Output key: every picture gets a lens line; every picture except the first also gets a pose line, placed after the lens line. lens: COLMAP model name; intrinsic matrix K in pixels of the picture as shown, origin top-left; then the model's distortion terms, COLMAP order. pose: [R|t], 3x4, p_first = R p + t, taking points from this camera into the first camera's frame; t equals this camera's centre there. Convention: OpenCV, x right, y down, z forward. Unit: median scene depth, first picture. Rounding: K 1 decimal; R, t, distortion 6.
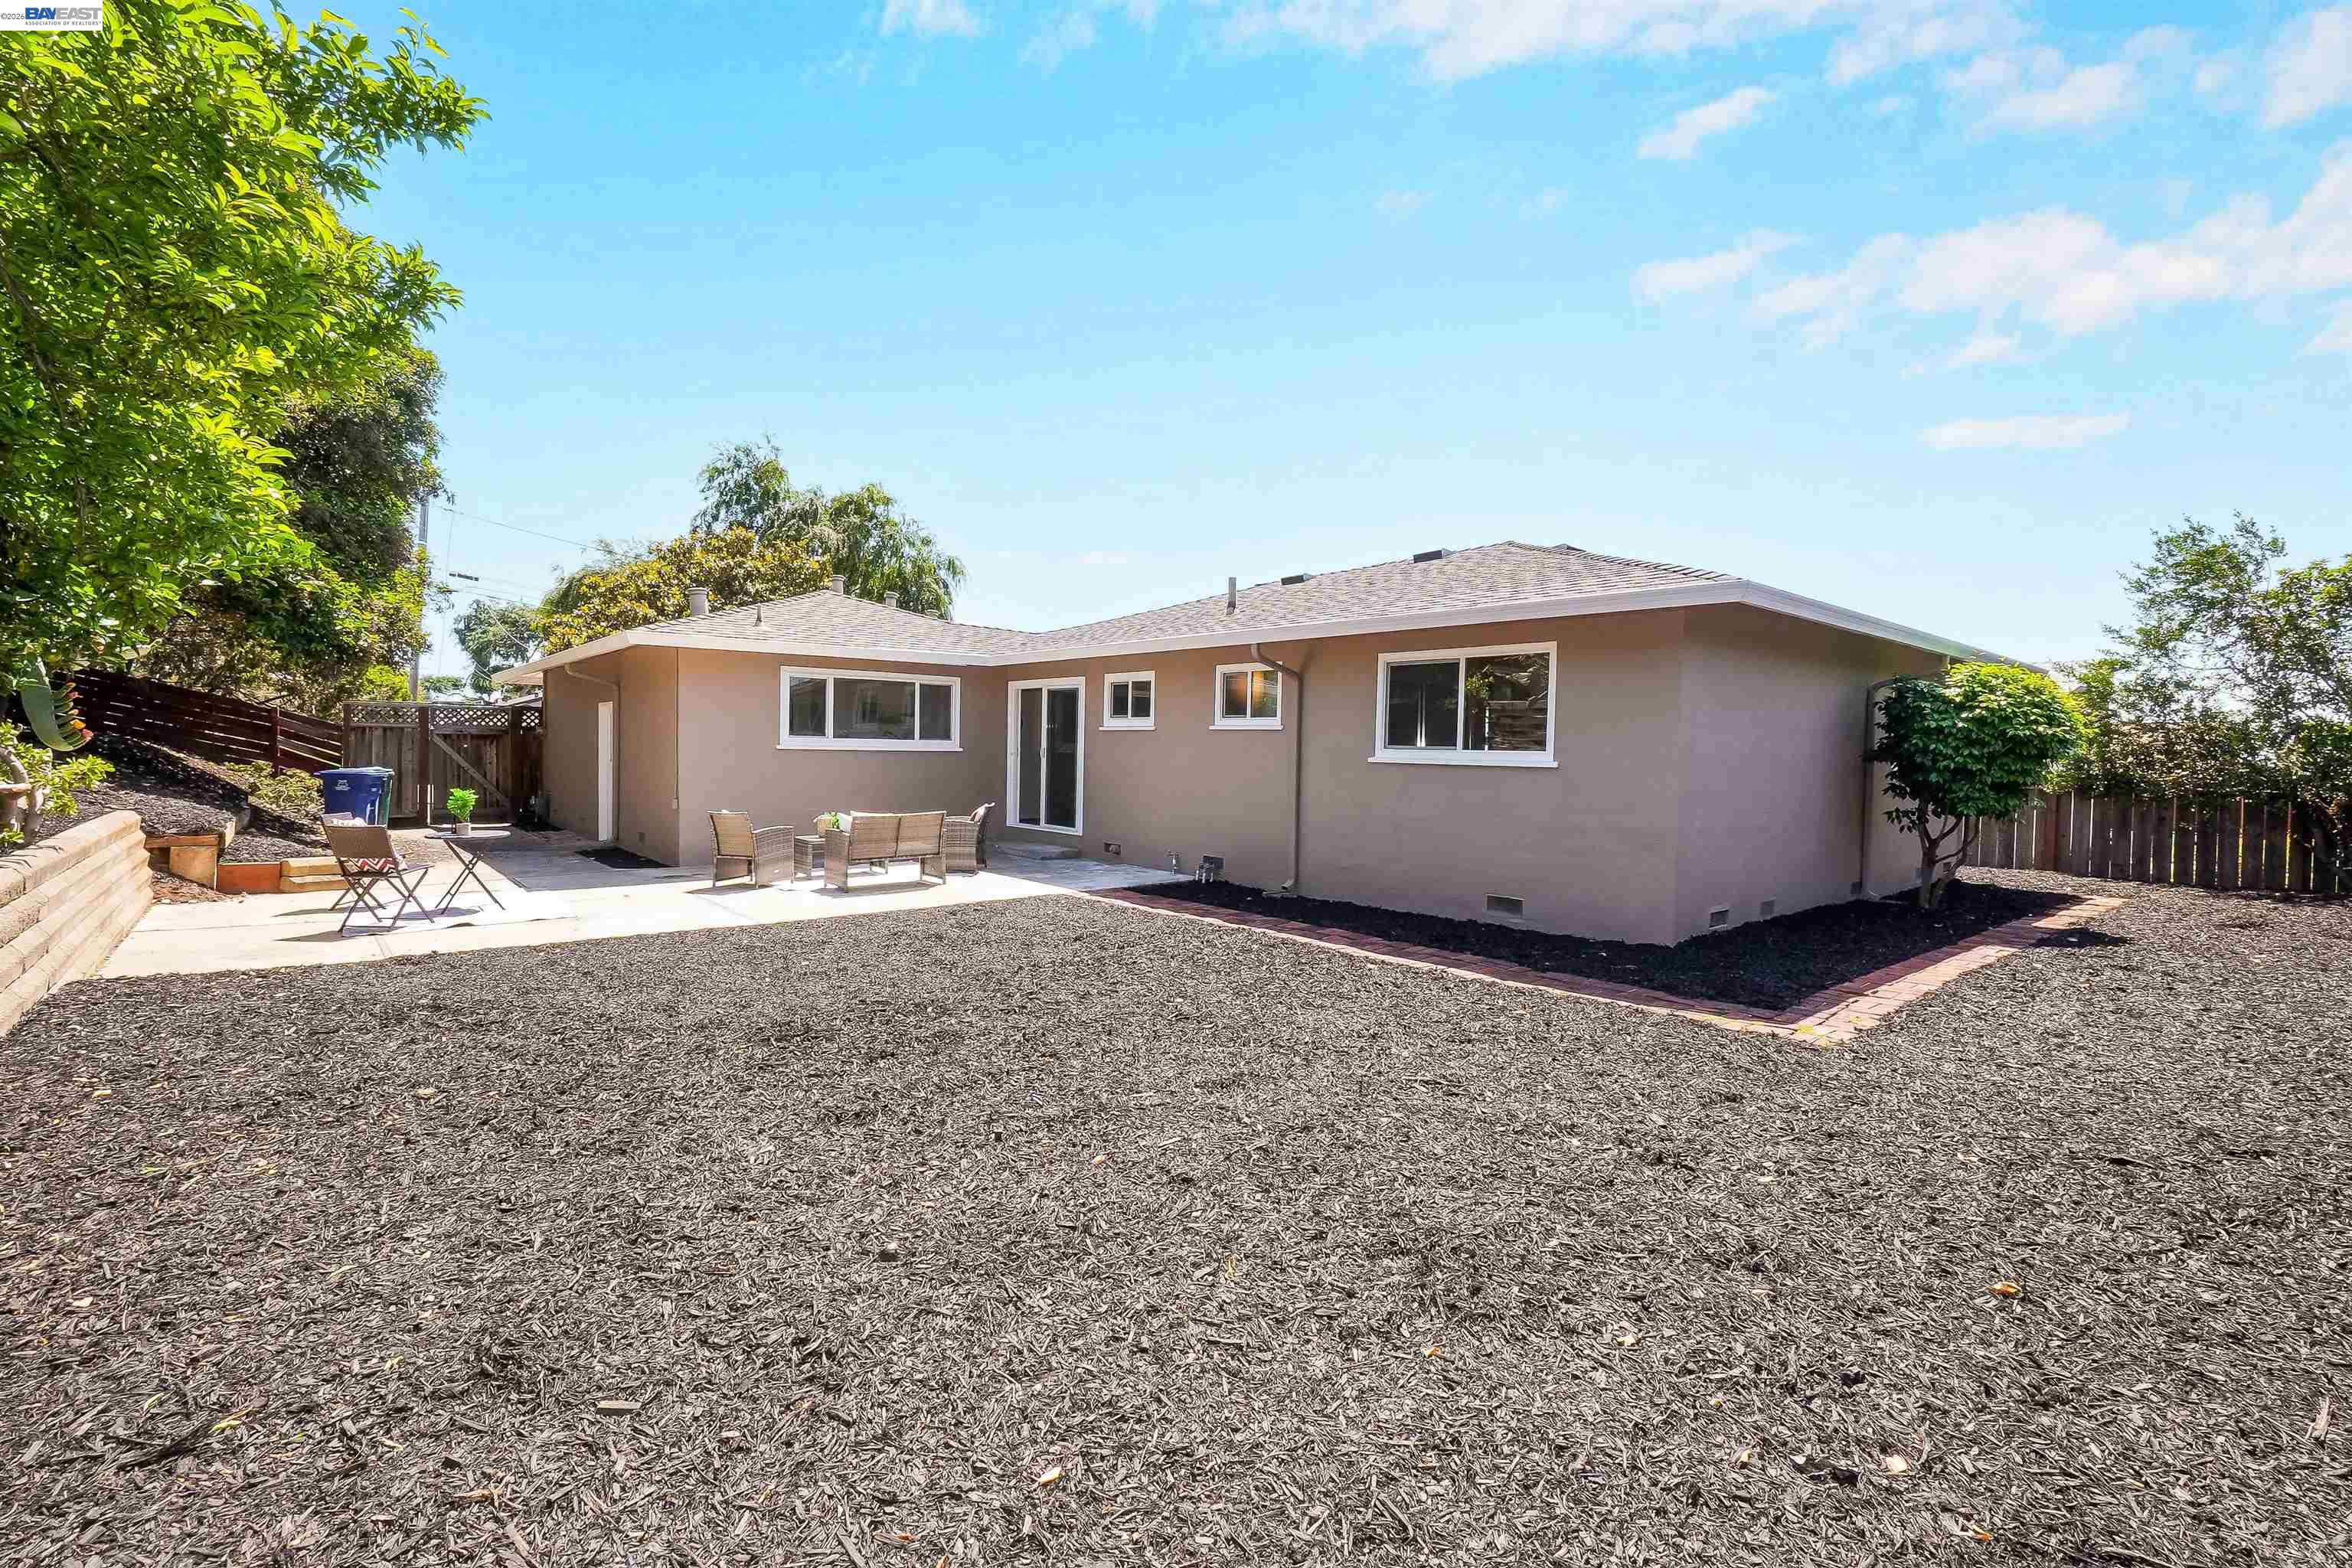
lens RADIAL K [[1019.3, 0, 1187.2], [0, 1019.3, 764.6], [0, 0, 1]] dist [-0.010862, 0.000292]
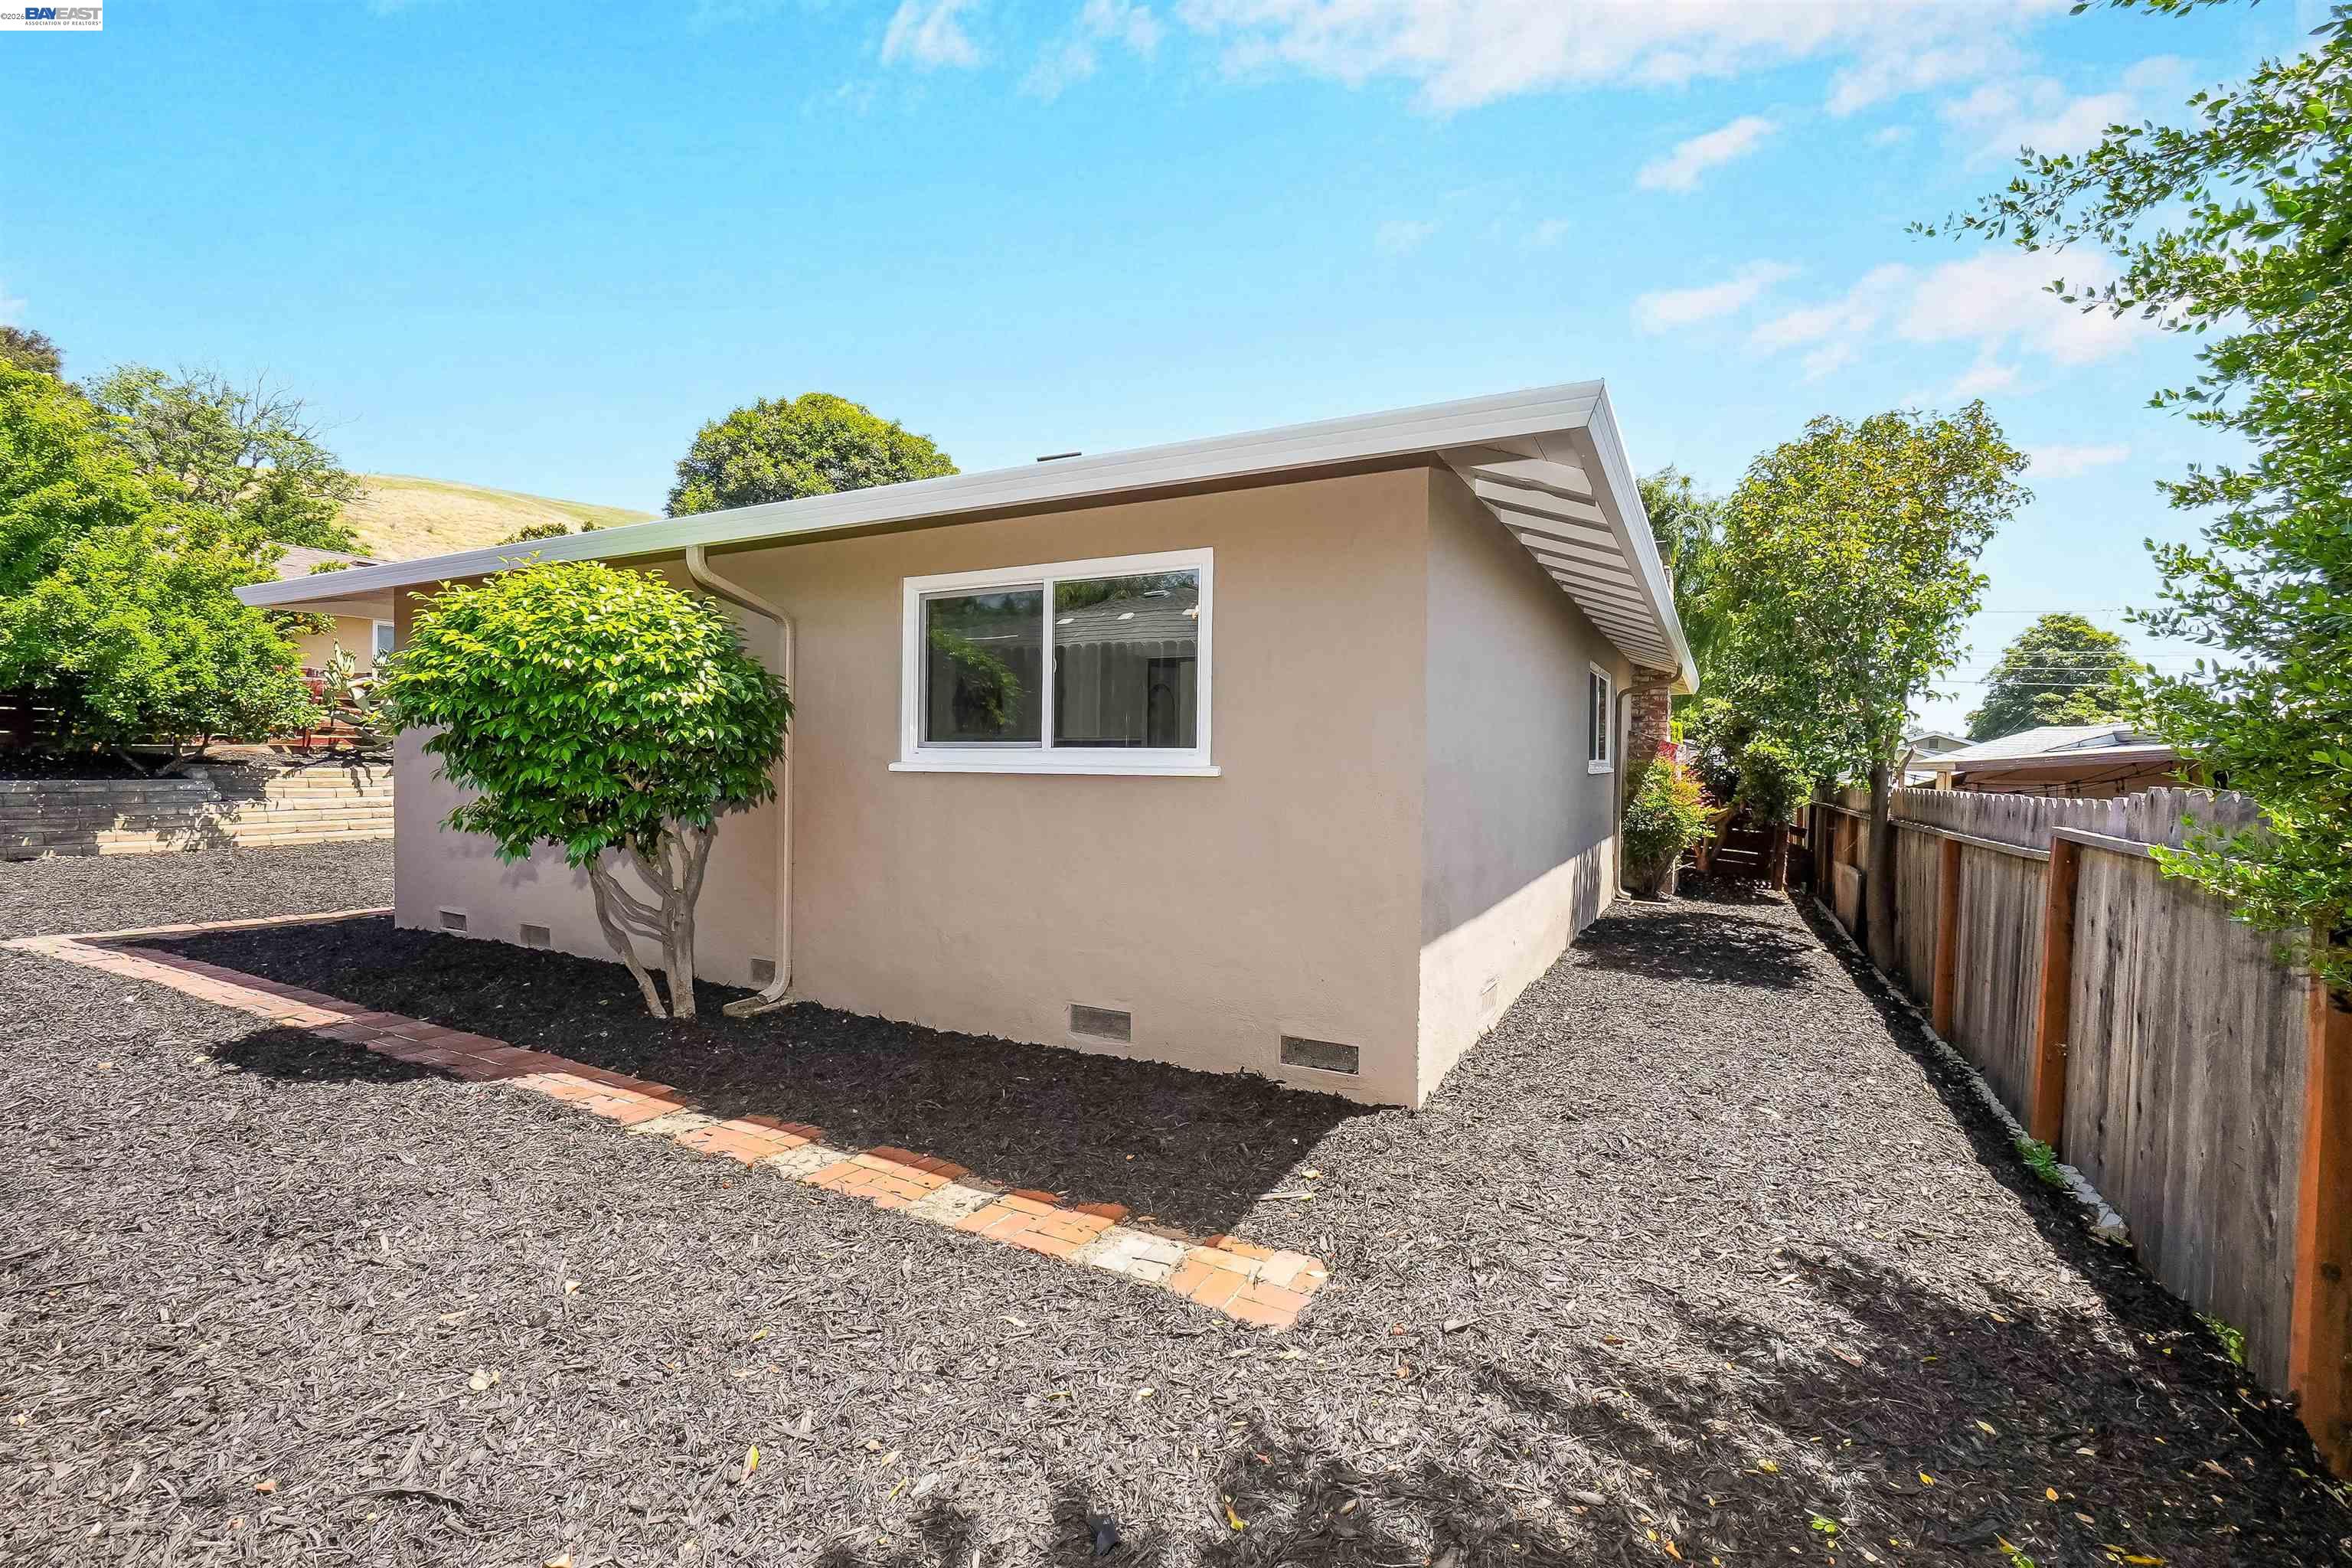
lens RADIAL K [[1026.0, 0, 1184.0], [0, 1026.0, 779.9], [0, 0, 1]] dist [-0.010949, 0.005498]
pose [[0.366940, 0.003288, -0.930239, 0.930944], [-0.018152, 0.999829, -0.003626, 0.008434], [0.930067, 0.018216, 0.366937, 0.729351]]
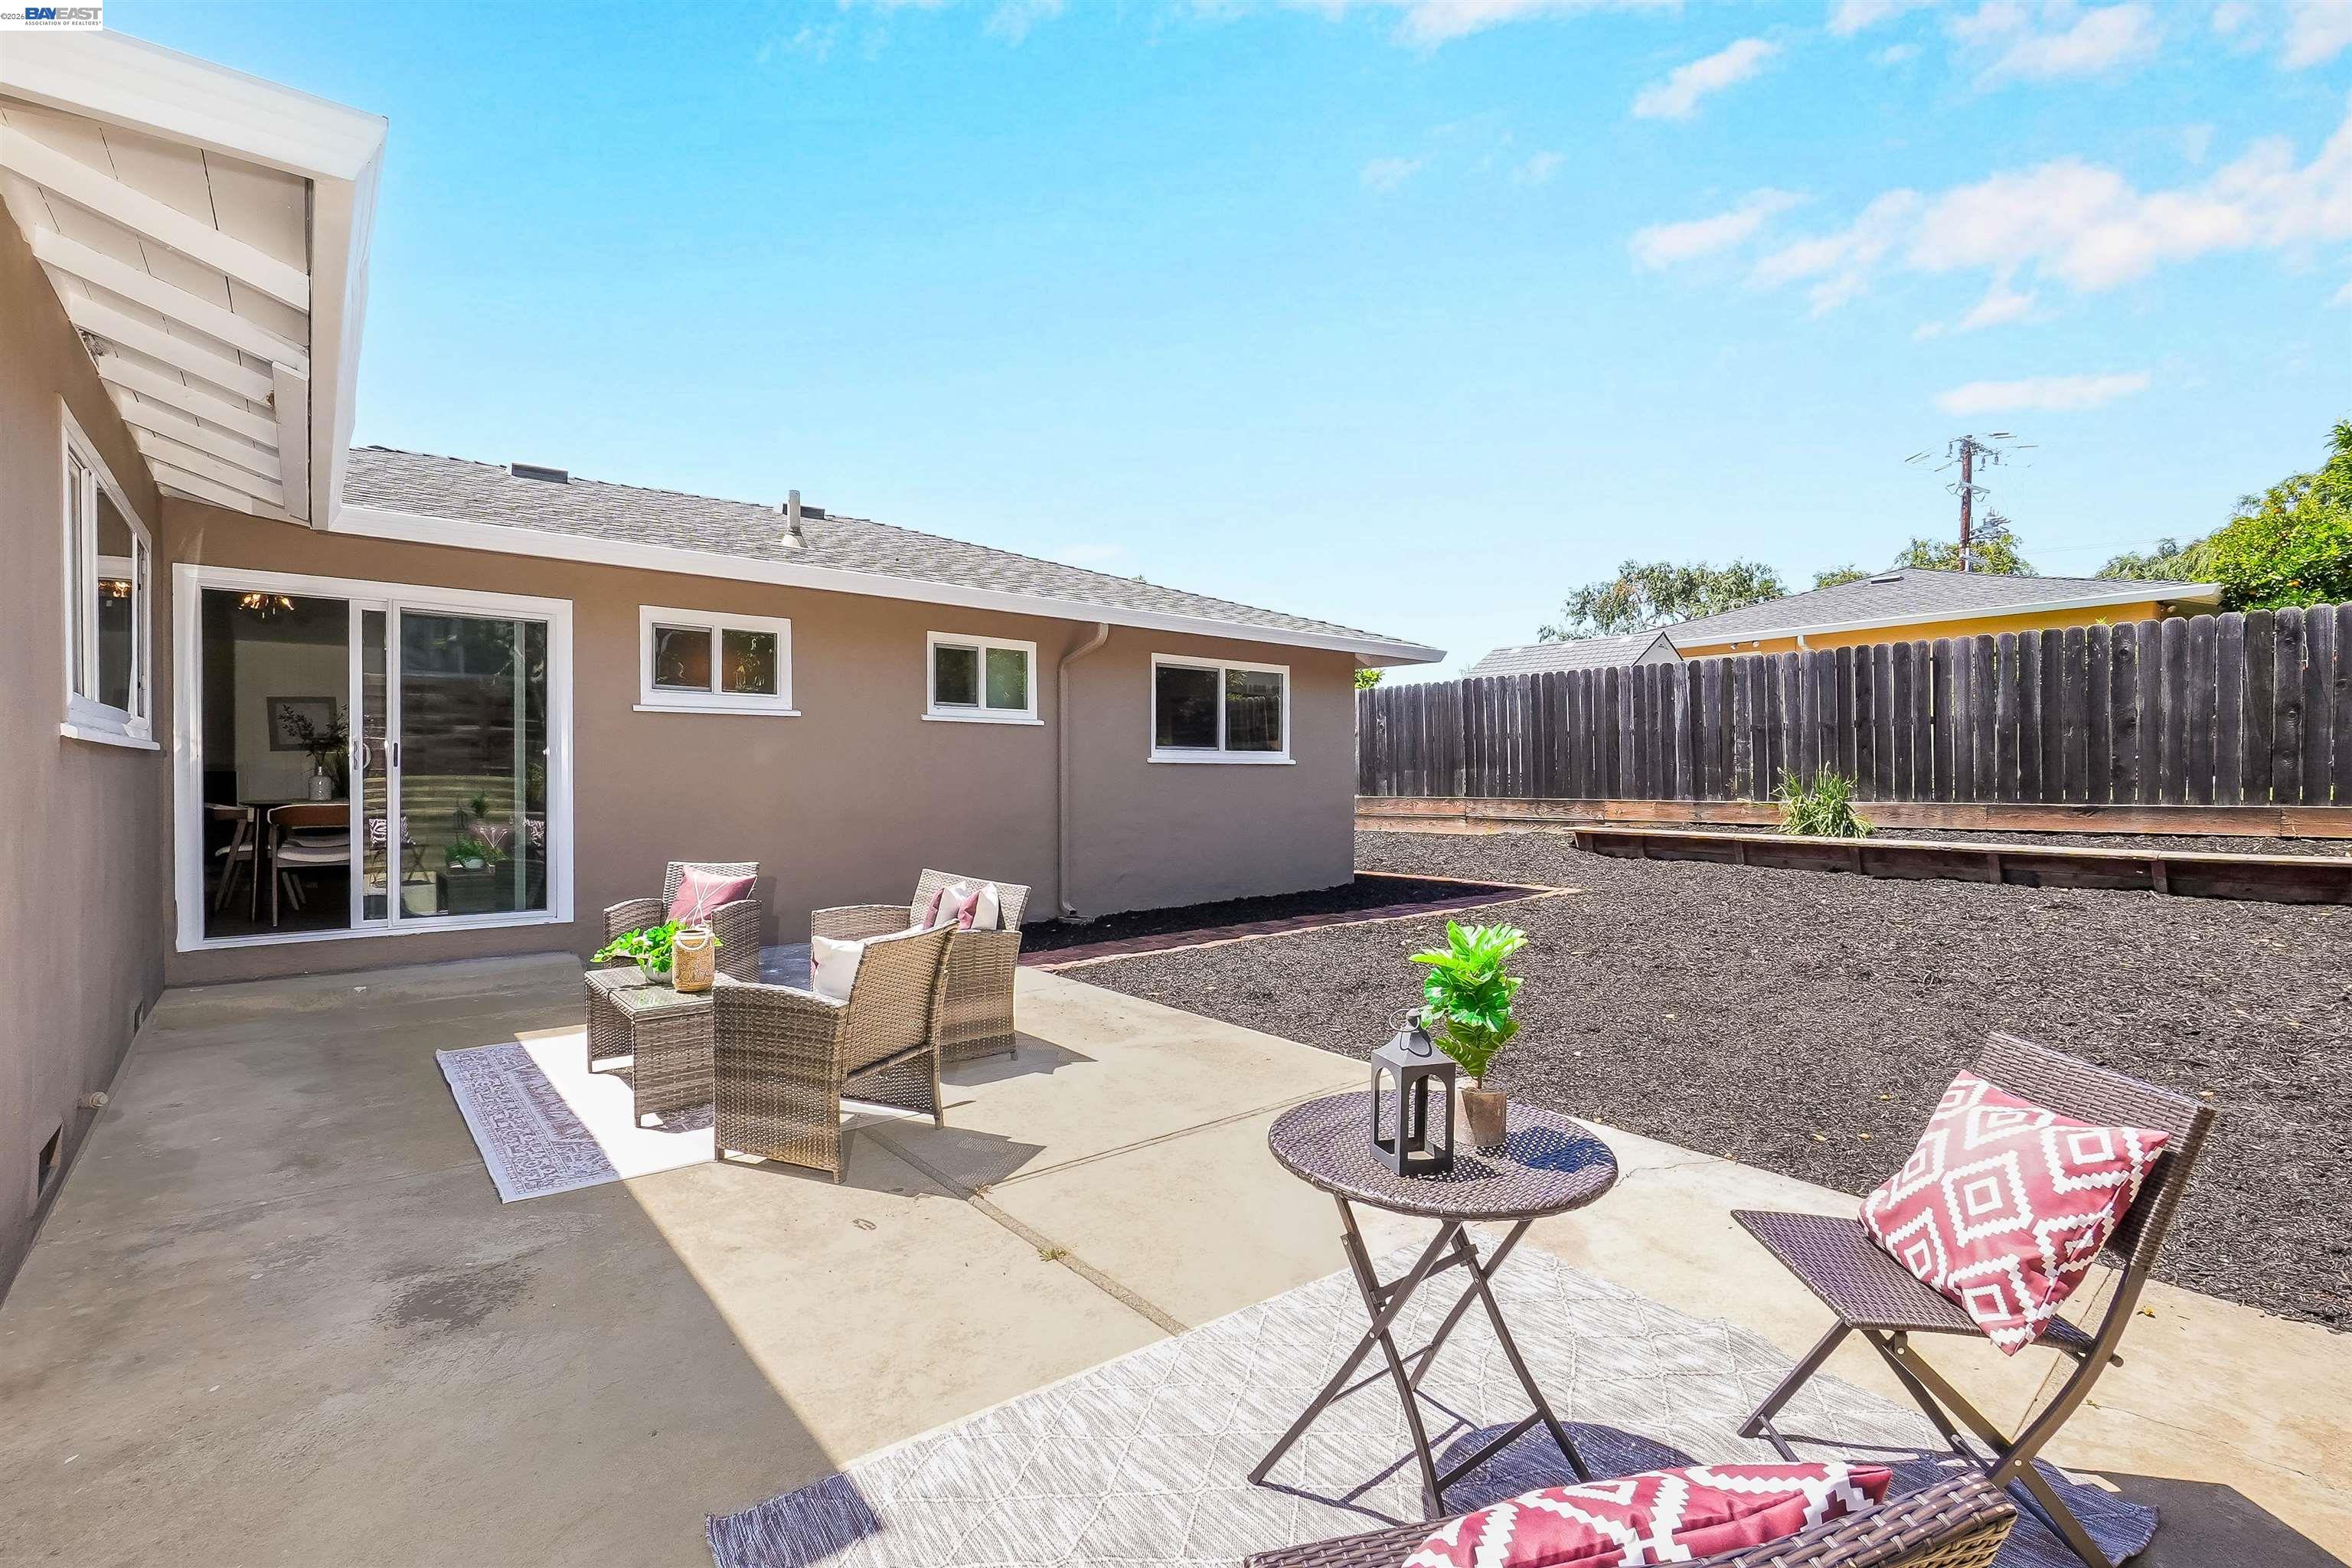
lens RADIAL K [[1070.1, 0, 1176.0], [0, 1070.1, 784.0], [0, 0, 1]] dist [-0.007444, 0.000120]
pose [[0.025869, -0.031287, 0.999176, -0.585110], [0.012912, 0.999437, 0.030961, -0.008804], [-0.999582, 0.012101, 0.026259, 0.656492]]
